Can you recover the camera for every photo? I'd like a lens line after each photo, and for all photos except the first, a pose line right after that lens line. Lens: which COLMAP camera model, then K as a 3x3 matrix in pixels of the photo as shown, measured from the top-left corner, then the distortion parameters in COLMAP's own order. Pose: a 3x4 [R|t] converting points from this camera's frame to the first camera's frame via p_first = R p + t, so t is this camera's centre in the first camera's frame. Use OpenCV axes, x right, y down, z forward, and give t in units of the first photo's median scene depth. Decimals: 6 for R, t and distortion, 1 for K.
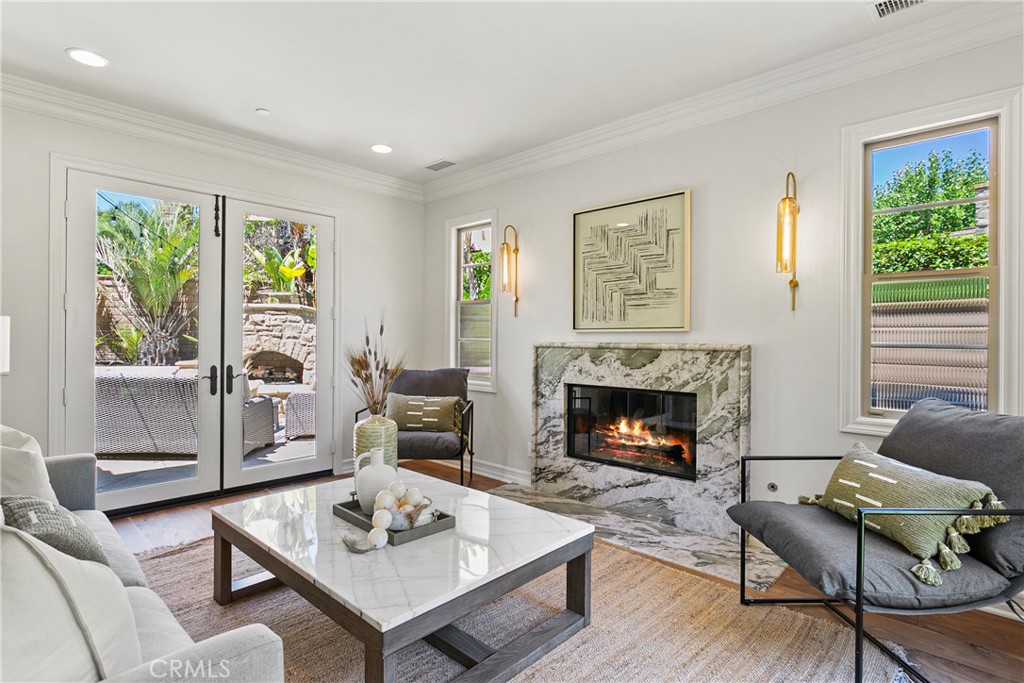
lens RADIAL K [[533.1, 0, 535.6], [0, 533.1, 342.9], [0, 0, 1]] dist [-0.004774, 0.004064]
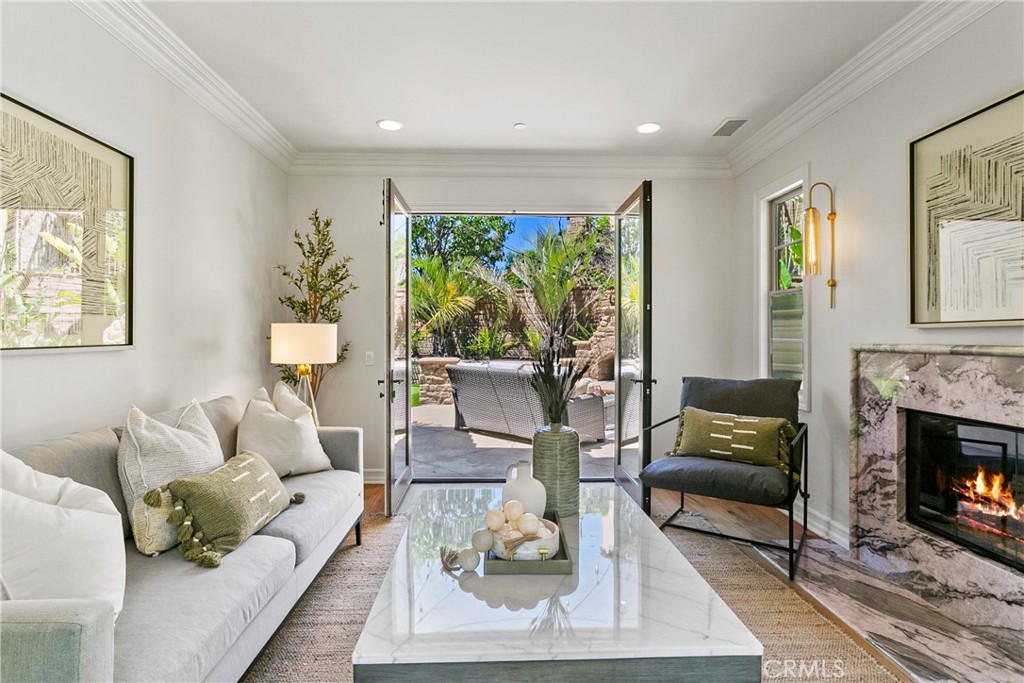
lens RADIAL K [[533.1, 0, 509.3], [0, 533.1, 336.4], [0, 0, 1]] dist [-0.004774, 0.004064]
pose [[0.683557, -0.004528, -0.729883, 0.202798], [-0.003820, 0.999945, -0.009782, -0.002105], [0.729887, 0.009475, 0.683502, 0.210009]]
